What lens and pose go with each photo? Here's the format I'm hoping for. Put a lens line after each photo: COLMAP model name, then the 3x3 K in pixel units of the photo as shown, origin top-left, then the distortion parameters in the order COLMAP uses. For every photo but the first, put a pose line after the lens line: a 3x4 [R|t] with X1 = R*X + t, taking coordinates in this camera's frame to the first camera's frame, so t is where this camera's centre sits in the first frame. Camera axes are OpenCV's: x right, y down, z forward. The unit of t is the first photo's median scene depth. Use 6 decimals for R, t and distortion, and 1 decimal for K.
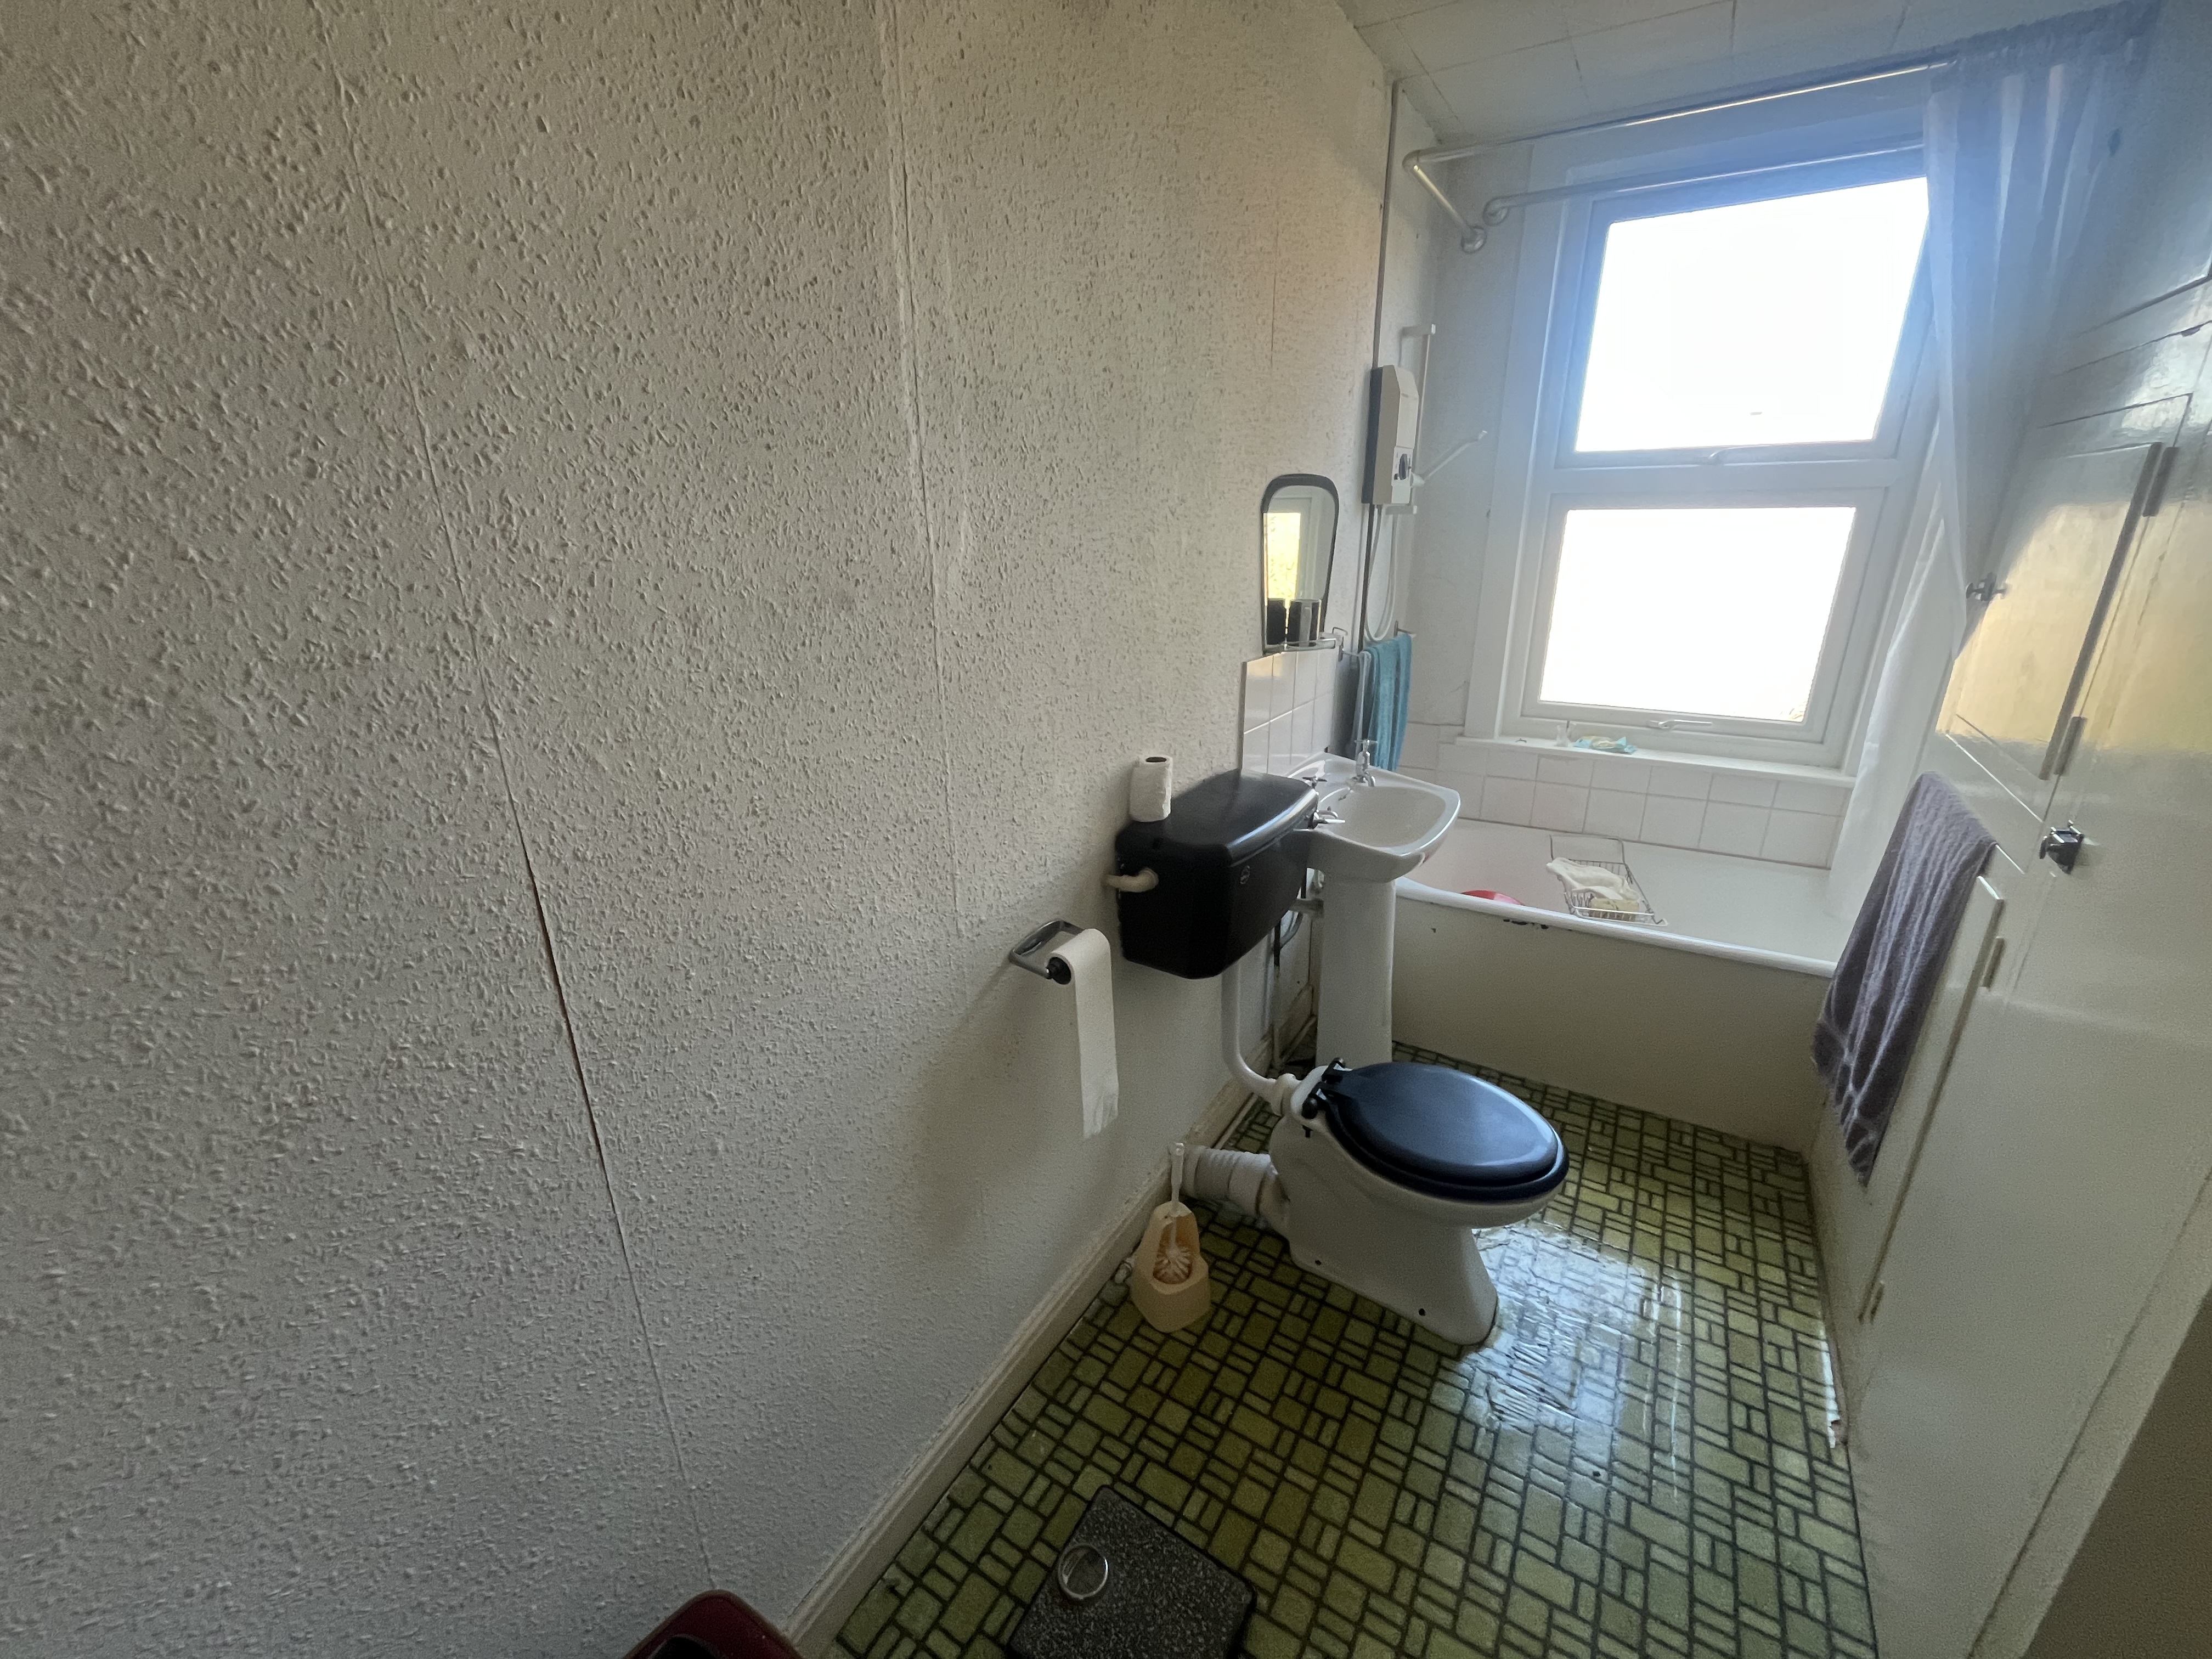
lens RADIAL K [[896.7, 0, 1109.0], [0, 896.7, 833.9], [0, 0, 1]] dist [-0.001765, -0.001123]
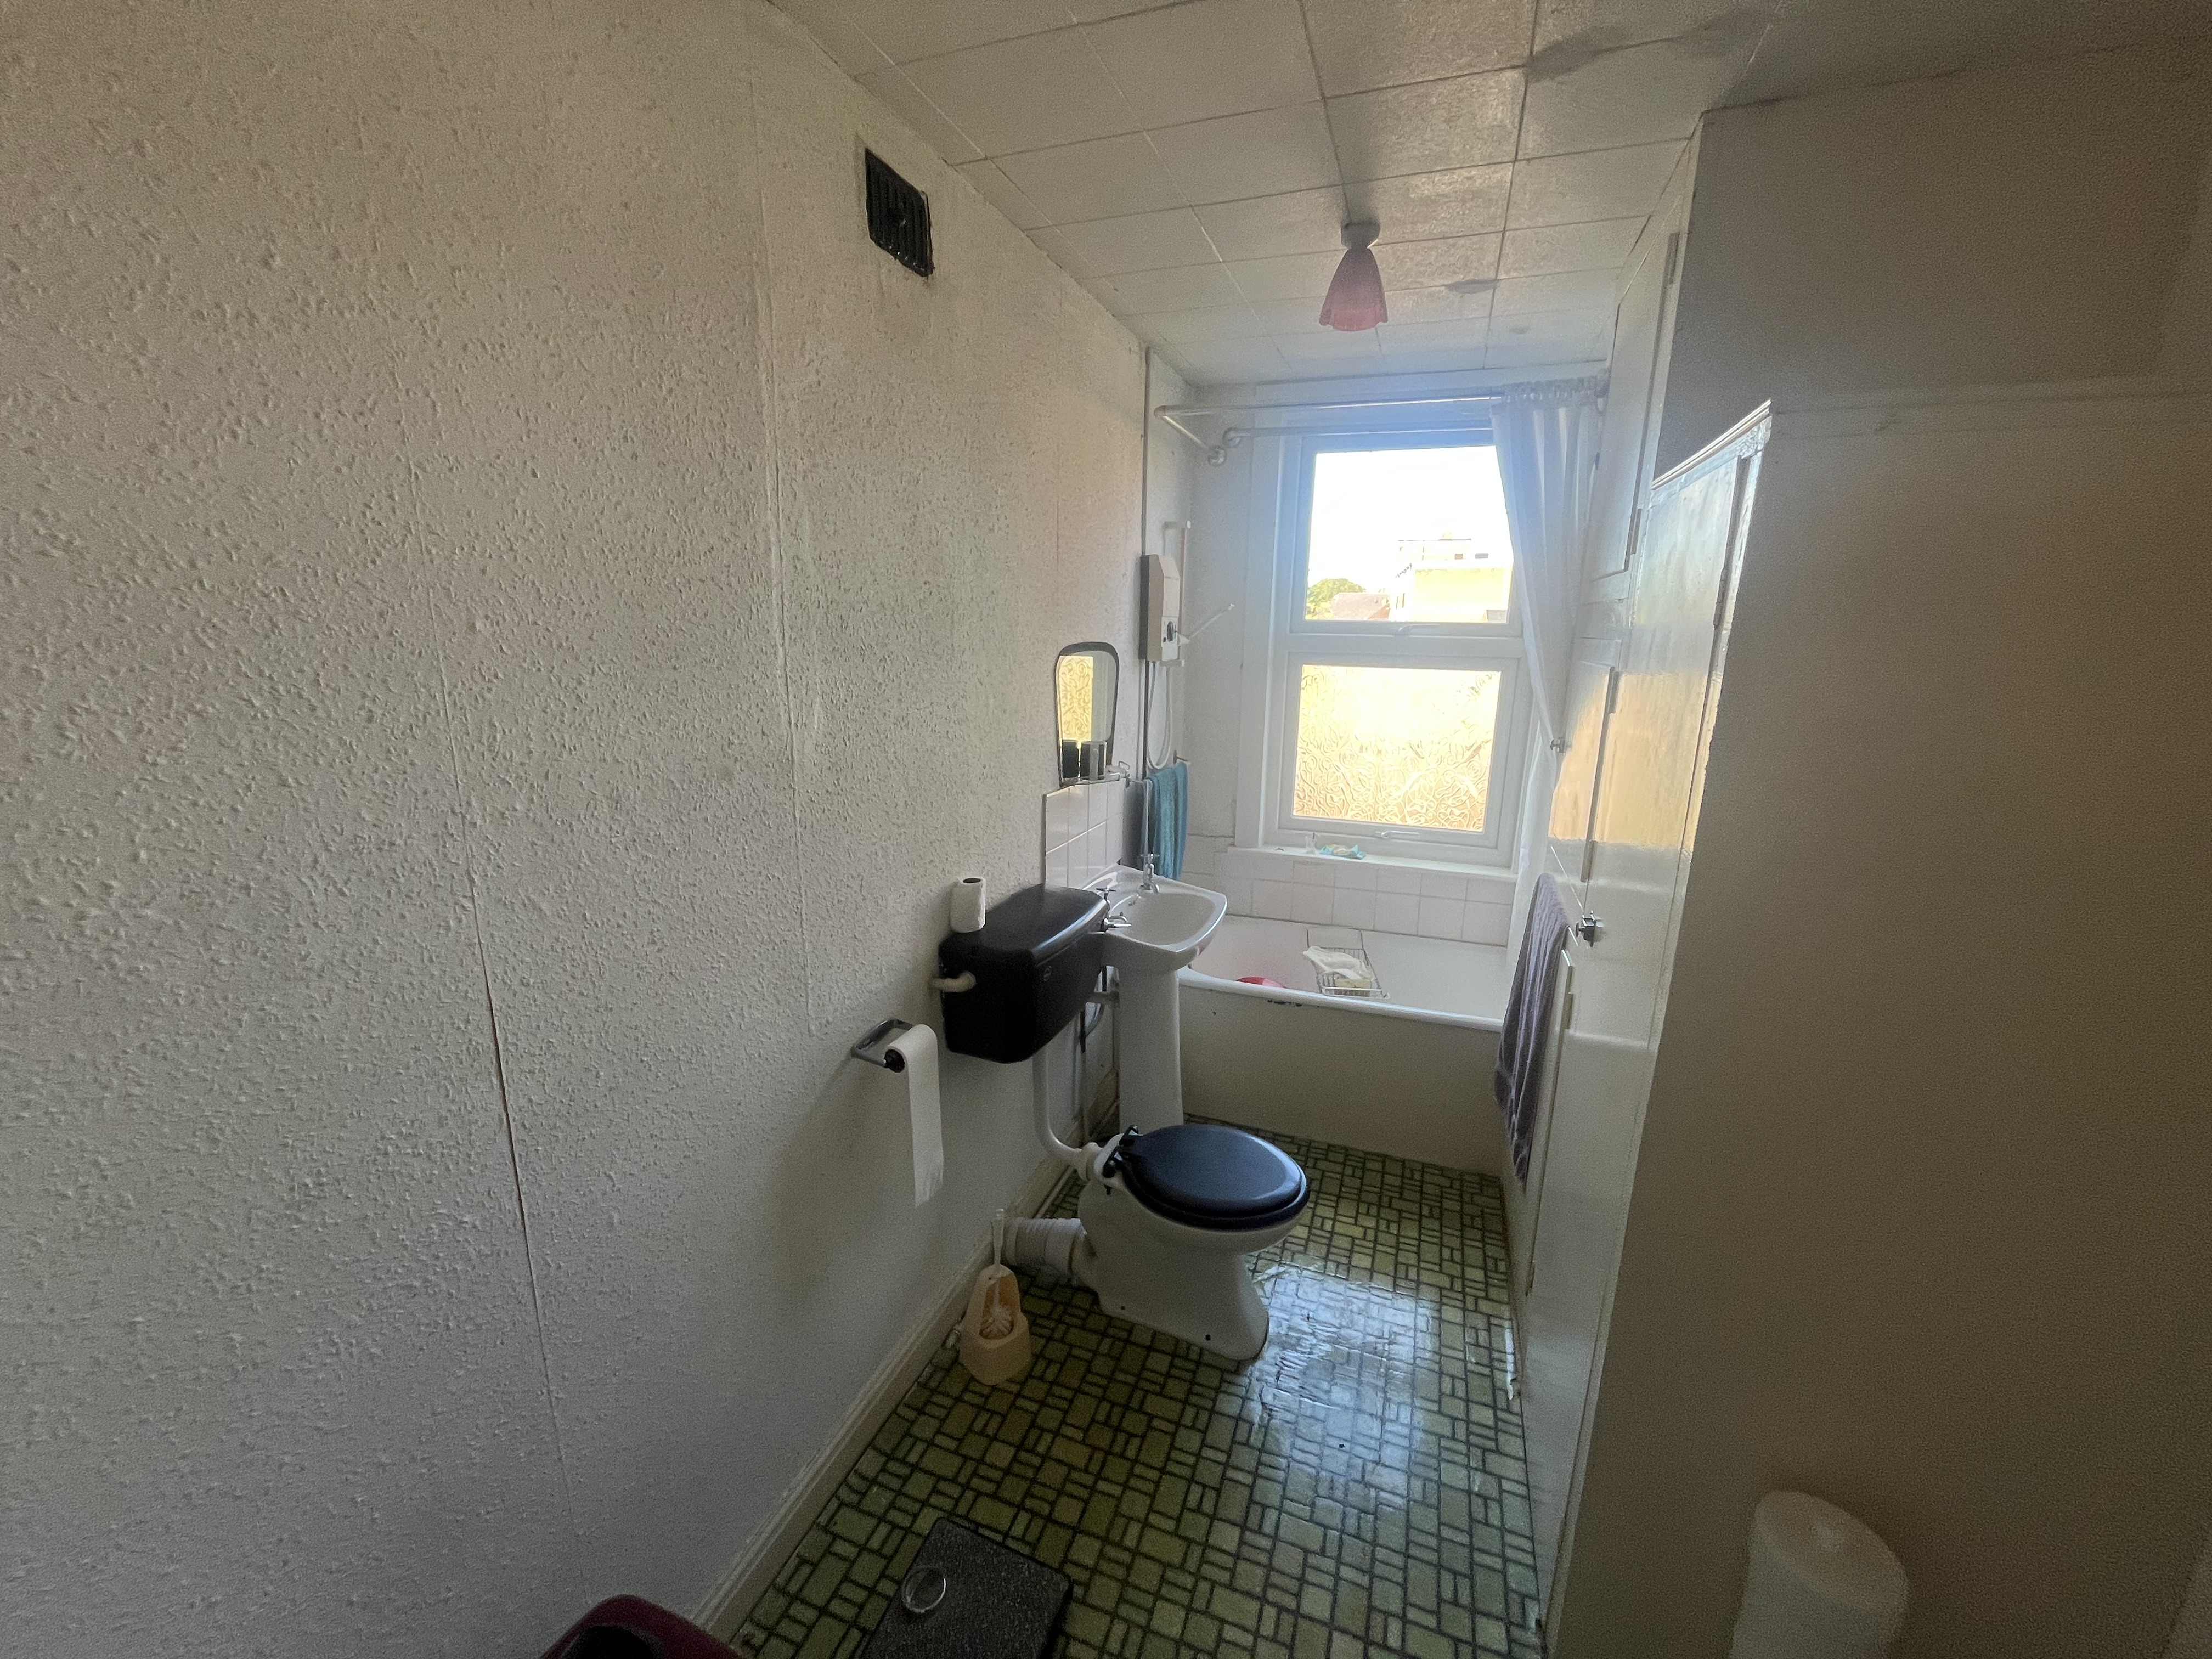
lens RADIAL K [[896.7, 0, 1100.4], [0, 896.7, 834.8], [0, 0, 1]] dist [-0.001765, -0.001123]
pose [[0.981165, -0.016449, 0.192468, -0.011975], [0.037424, 0.993677, -0.105857, -0.011835], [-0.189510, 0.111066, 0.975577, -0.277379]]
